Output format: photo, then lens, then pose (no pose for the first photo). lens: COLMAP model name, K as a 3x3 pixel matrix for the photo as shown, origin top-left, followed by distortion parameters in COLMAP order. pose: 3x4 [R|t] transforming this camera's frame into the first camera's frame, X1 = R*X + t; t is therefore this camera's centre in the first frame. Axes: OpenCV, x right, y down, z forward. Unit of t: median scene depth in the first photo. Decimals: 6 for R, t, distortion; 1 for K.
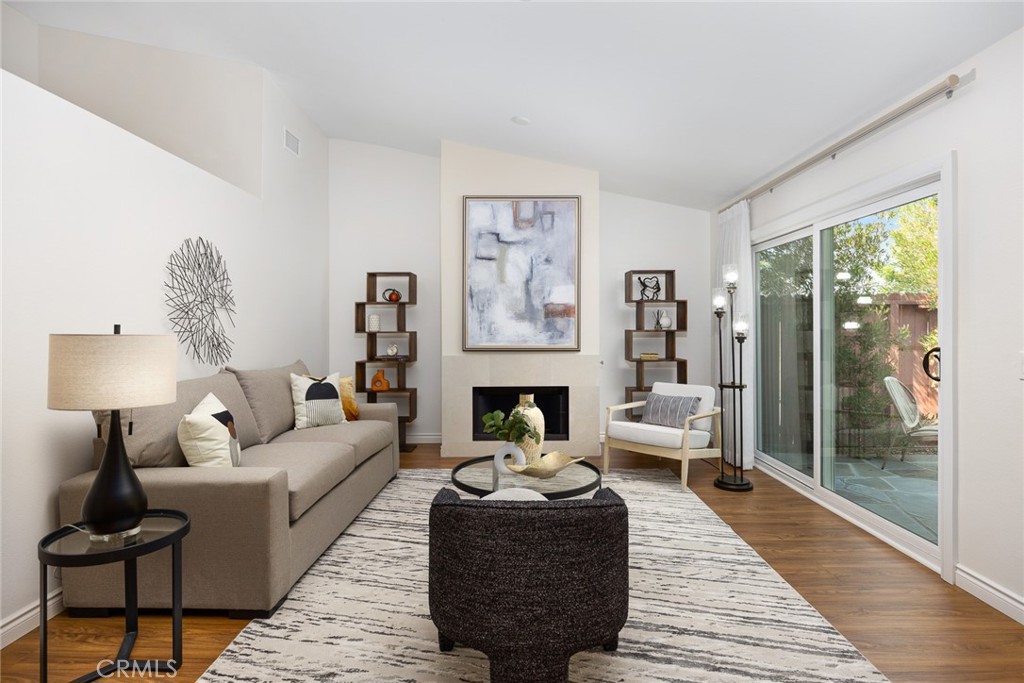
lens RADIAL K [[548.1, 0, 511.3], [0, 548.1, 326.1], [0, 0, 1]] dist [0.000892, -0.001181]
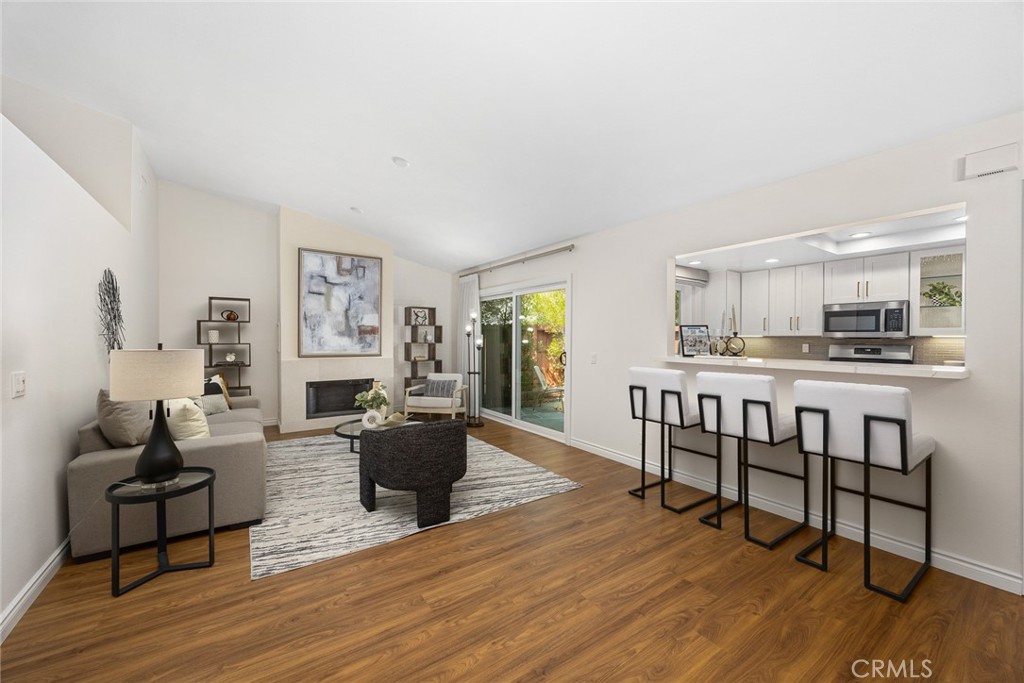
lens RADIAL K [[396.7, 0, 519.2], [0, 396.7, 339.4], [0, 0, 1]] dist [0.013540, 0.000003]
pose [[0.814666, 0.007364, 0.579883, -0.219428], [-0.011618, 0.999926, 0.003624, -0.011047], [-0.579814, -0.009689, 0.814691, -0.172621]]
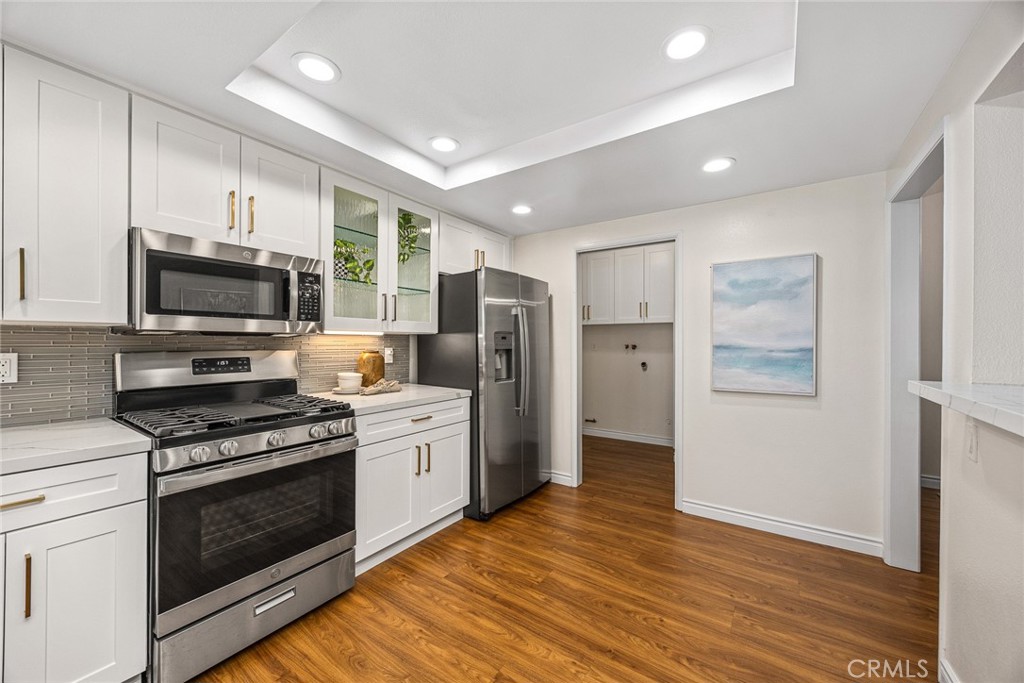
lens RADIAL K [[396.7, 0, 519.2], [0, 396.7, 339.4], [0, 0, 1]] dist [0.013540, 0.000003]
pose [[-0.841300, 0.008522, 0.540502, 0.531190], [0.004214, 0.999949, -0.009207, -0.010871], [-0.540553, -0.005469, -0.841293, 0.290634]]
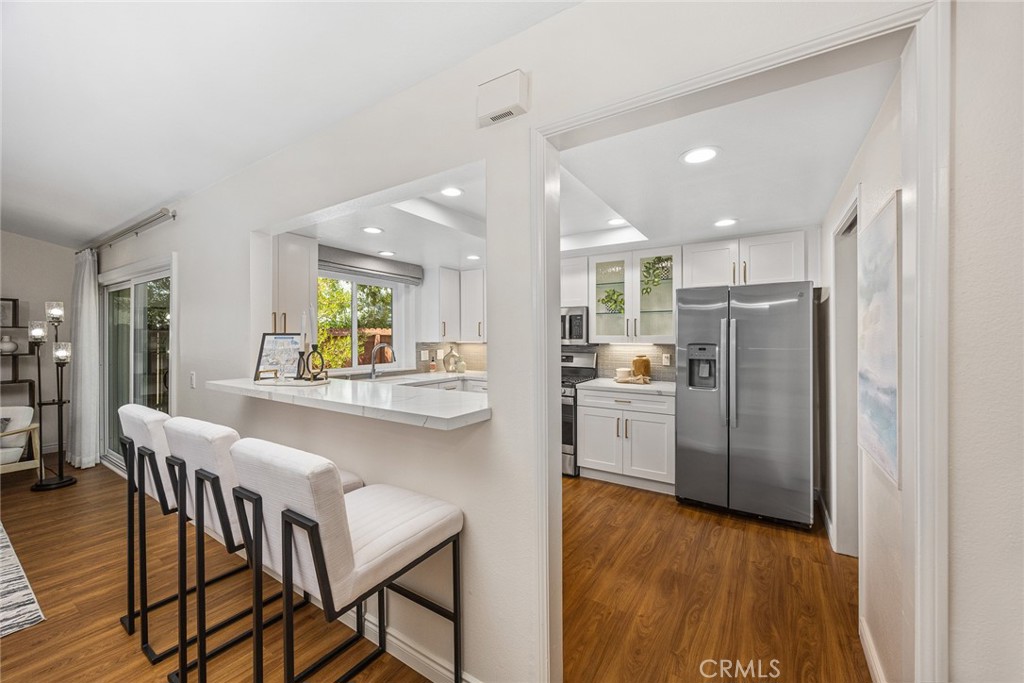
lens RADIAL K [[399.9, 0, 505.2], [0, 399.9, 339.1], [0, 0, 1]] dist [-0.001227, -0.000165]
pose [[0.542415, 0.006652, 0.840084, 0.165784], [-0.007361, 0.999968, -0.003166, -0.029759], [-0.840078, -0.004467, 0.542447, -0.256650]]
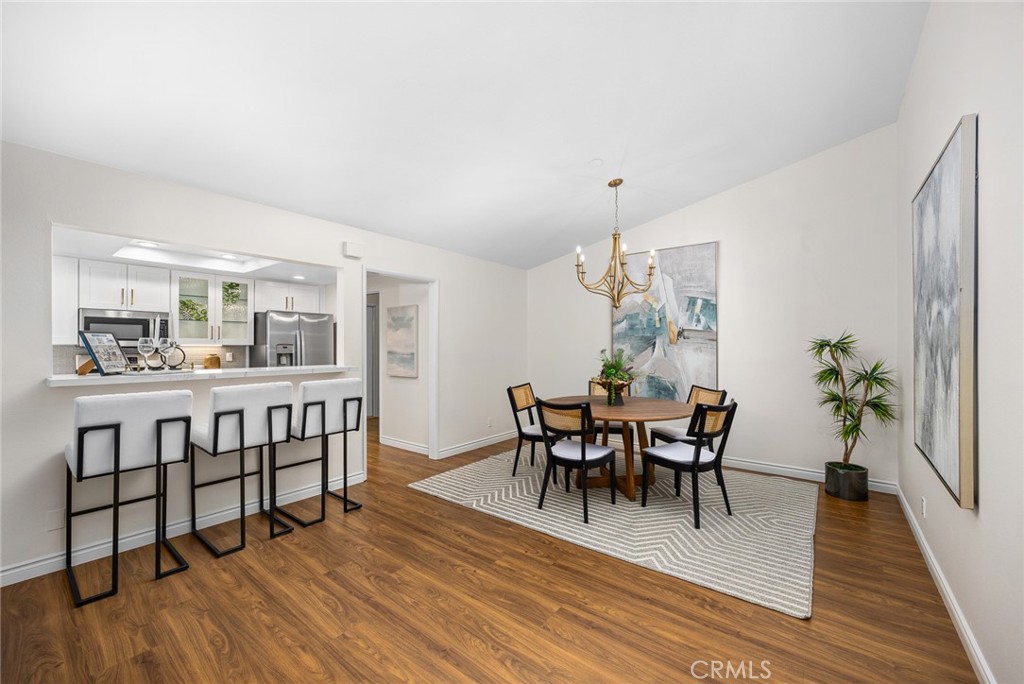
lens RADIAL K [[404.7, 0, 517.6], [0, 404.7, 345.1], [0, 0, 1]] dist [-0.003799, -0.000252]
pose [[-0.794133, 0.007907, 0.607692, -0.286302], [0.003765, 0.999960, -0.008090, -0.013124], [-0.607732, -0.004136, -0.794131, 0.302924]]
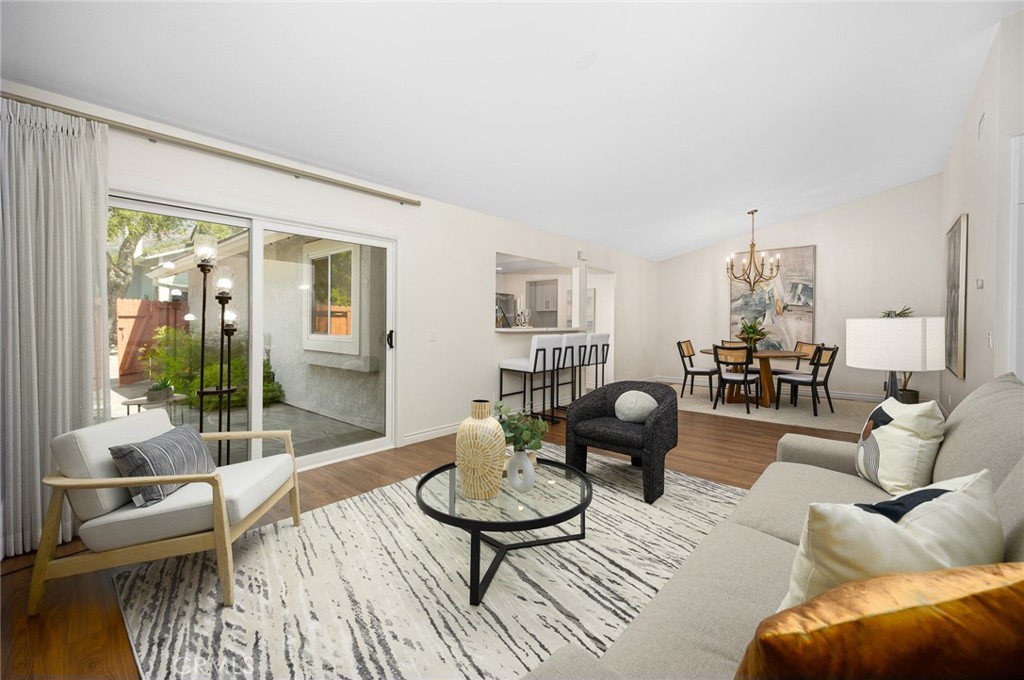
lens RADIAL K [[422.2, 0, 513.9], [0, 422.2, 328.3], [0, 0, 1]] dist [-0.000287, 0.000105]
pose [[-0.757035, -0.004136, 0.653361, -0.259056], [-0.000051, 0.999980, 0.006271, 0.011788], [-0.653374, 0.004714, -0.757021, 0.941472]]
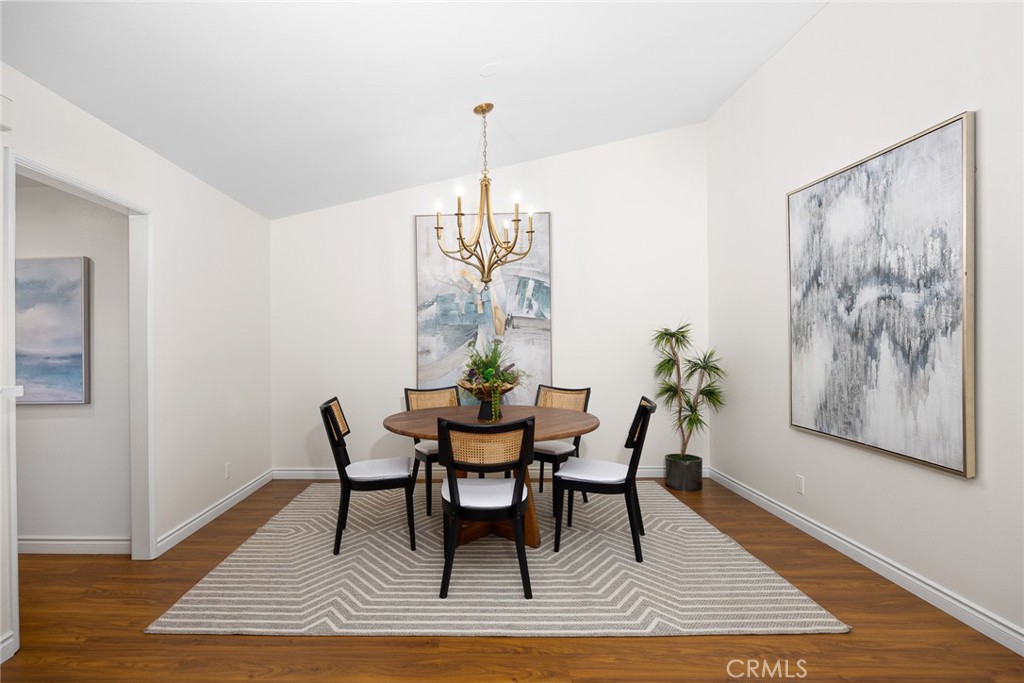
lens RADIAL K [[504.6, 0, 456.5], [0, 504.6, 338.6], [0, 0, 1]] dist [-0.016815, -0.000035]
pose [[-0.999626, 0.018276, 0.020322, 0.025541], [0.018040, 0.999769, -0.011697, -0.006738], [-0.020531, -0.011326, -0.999725, 0.268694]]
